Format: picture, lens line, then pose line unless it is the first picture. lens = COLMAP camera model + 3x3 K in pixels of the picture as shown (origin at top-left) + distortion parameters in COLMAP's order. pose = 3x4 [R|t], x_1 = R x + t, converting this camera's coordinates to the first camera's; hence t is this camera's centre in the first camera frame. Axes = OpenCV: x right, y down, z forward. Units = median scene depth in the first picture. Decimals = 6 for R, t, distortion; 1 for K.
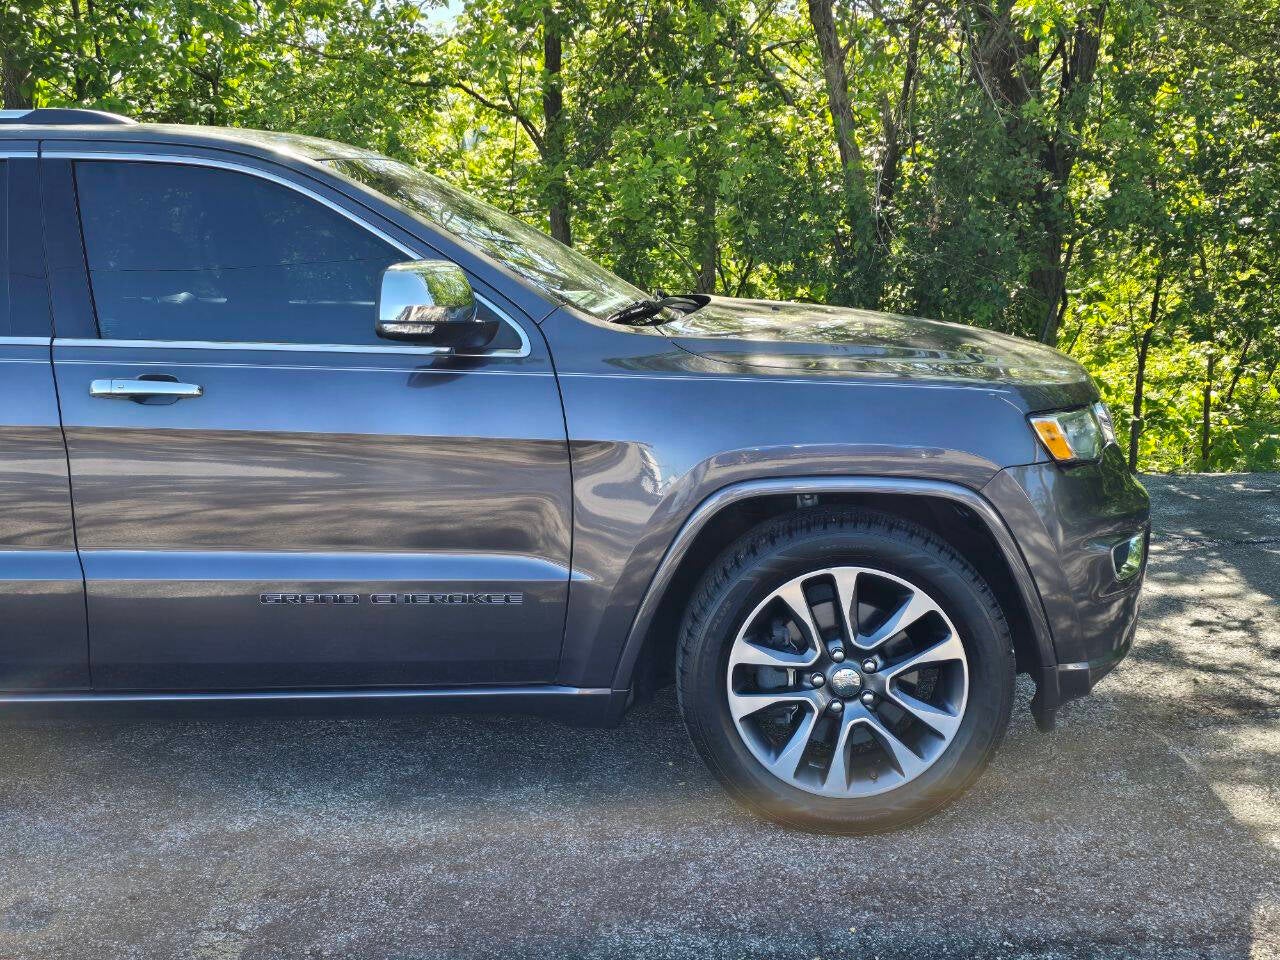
lens RADIAL K [[1398.6, 0, 638.0], [0, 1398.6, 489.1], [0, 0, 1]] dist [0.143951, -0.339119]
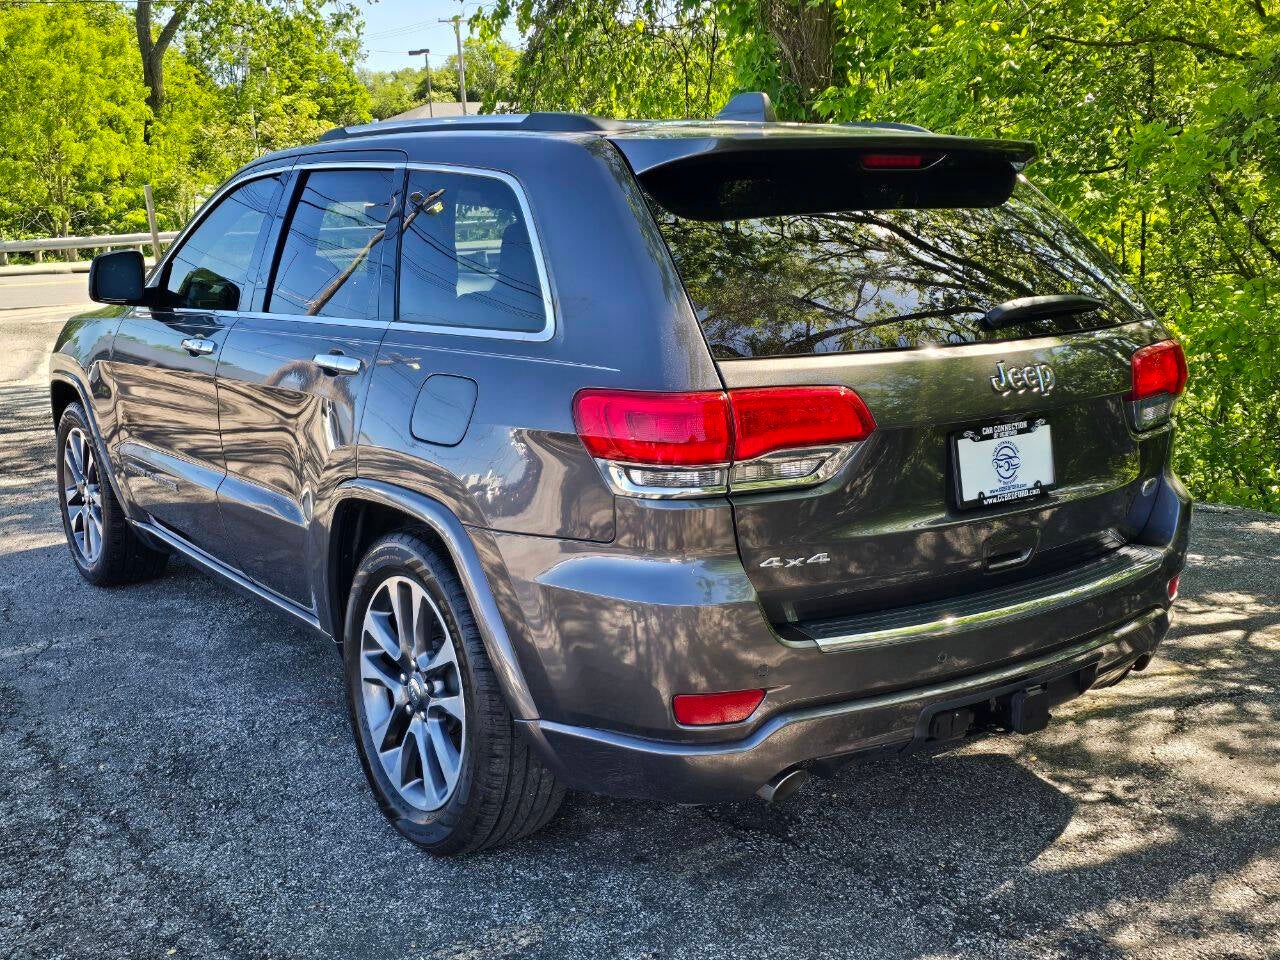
lens RADIAL K [[1360.5, 0, 633.1], [0, 1360.5, 485.5], [0, 0, 1]] dist [0.102832, -0.145780]
pose [[0.533793, 0.181256, -0.825961, 1.291490], [-0.147702, 0.981727, 0.119983, -0.164337], [0.832616, 0.057950, 0.550811, 0.594804]]
